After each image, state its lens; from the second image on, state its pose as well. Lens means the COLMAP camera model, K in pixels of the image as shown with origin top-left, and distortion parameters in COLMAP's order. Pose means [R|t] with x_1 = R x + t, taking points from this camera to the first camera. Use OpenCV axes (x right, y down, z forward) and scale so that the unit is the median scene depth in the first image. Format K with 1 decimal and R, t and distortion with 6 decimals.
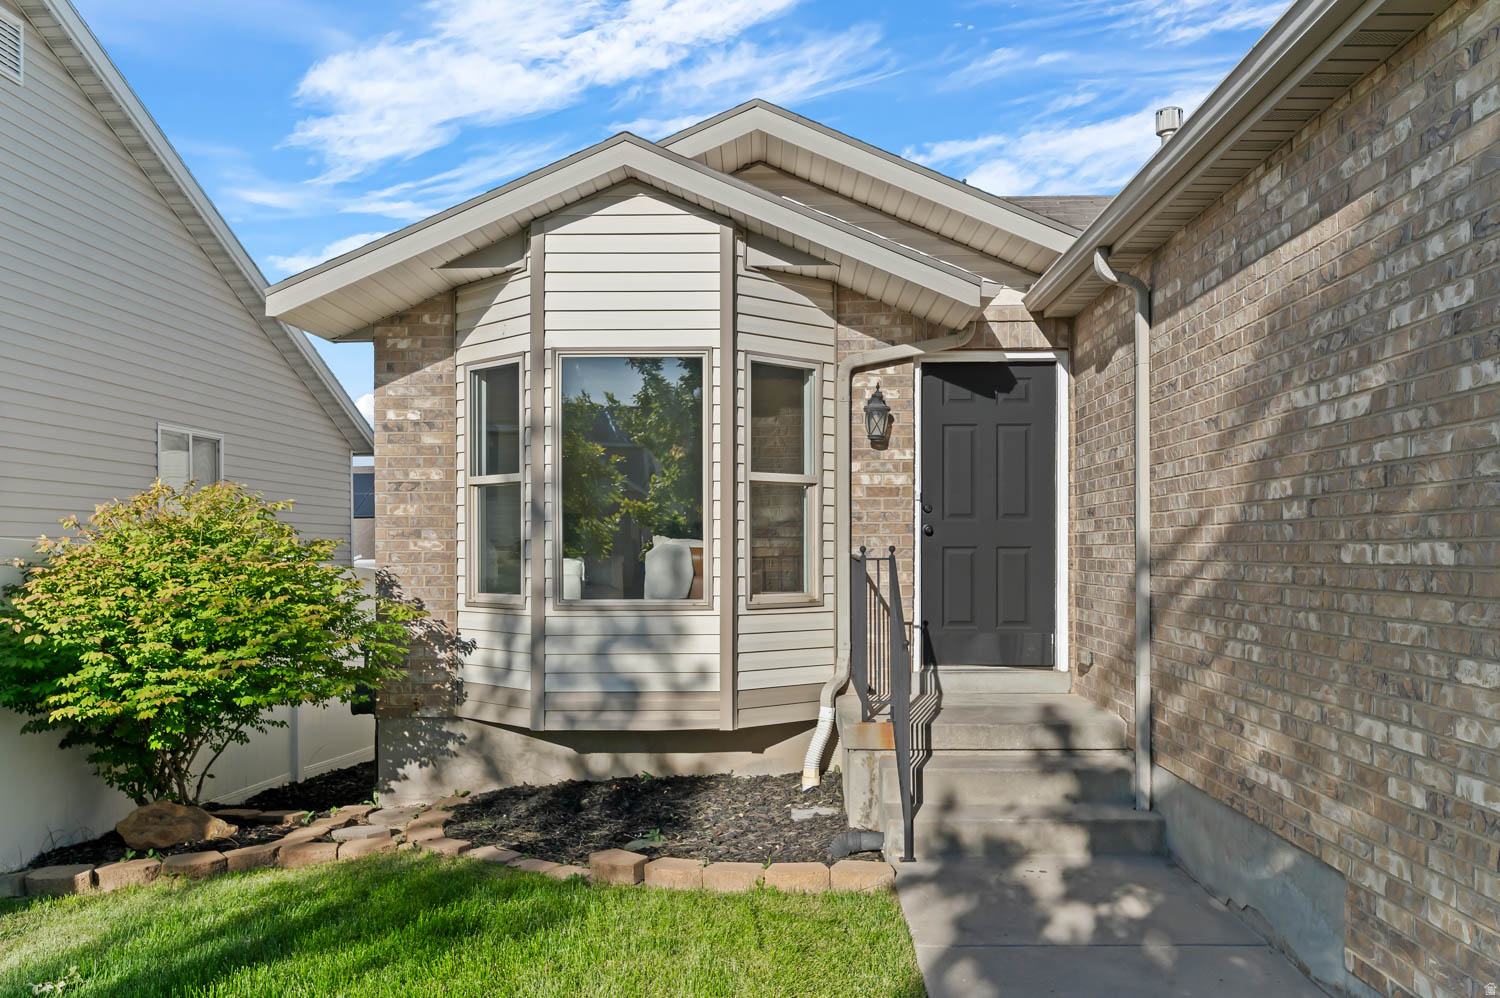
lens RADIAL K [[1165.2, 0, 767.5], [0, 1165.2, 566.0], [0, 0, 1]] dist [0.005266, -0.003903]
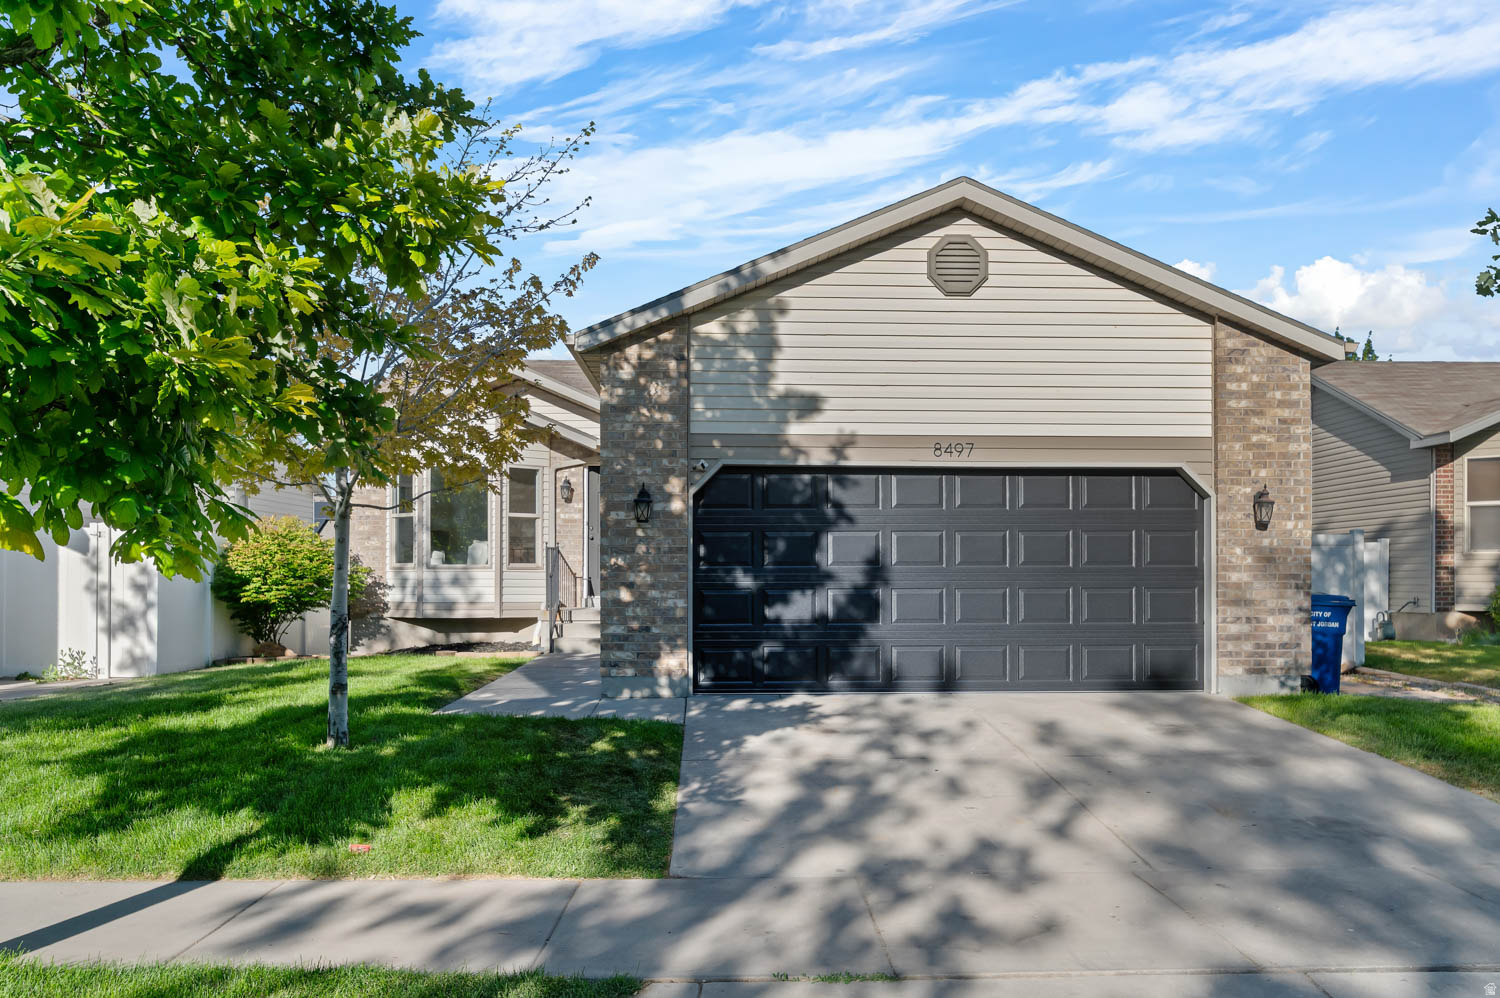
lens RADIAL K [[1263.0, 0, 756.9], [0, 1263.0, 553.7], [0, 0, 1]] dist [-0.003957, 0.004207]
pose [[0.998953, 0.003829, 0.045577, 0.367448], [-0.002212, 0.999368, -0.035475, 0.092935], [-0.045685, 0.035337, 0.998331, -1.586611]]
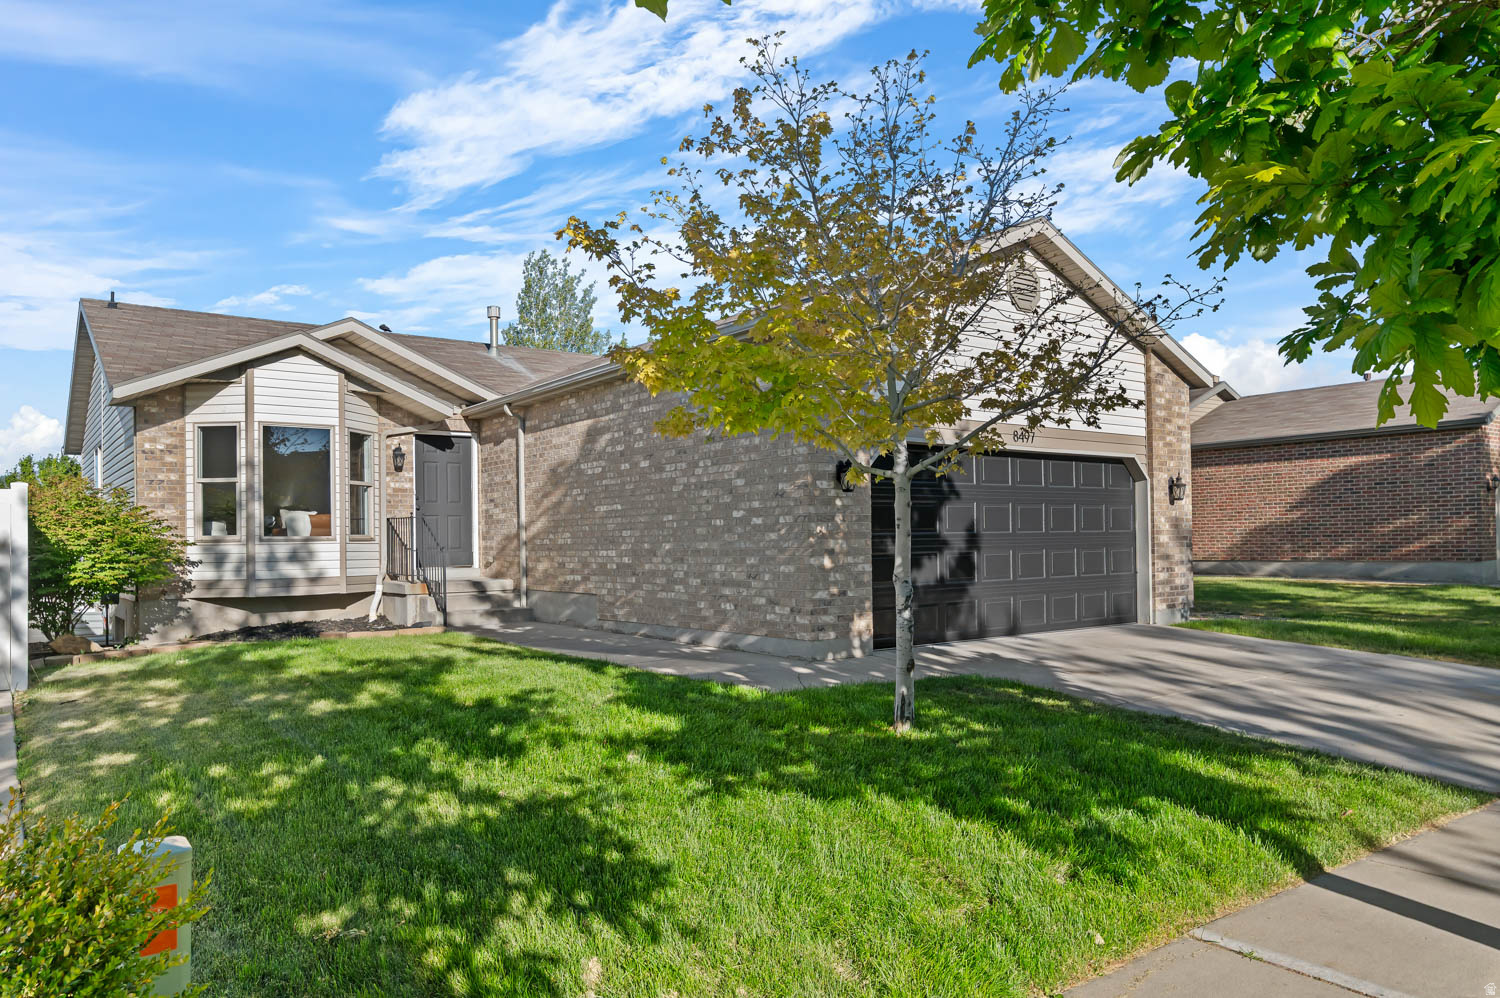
lens RADIAL K [[1033.8, 0, 750.0], [0, 1033.8, 504.5], [0, 0, 1]] dist [0.006521, -0.000542]
pose [[0.788221, 0.014180, 0.615229, -0.610283], [0.021530, 0.998487, -0.050598, 0.080977], [-0.615015, 0.053128, 0.786723, -1.012189]]
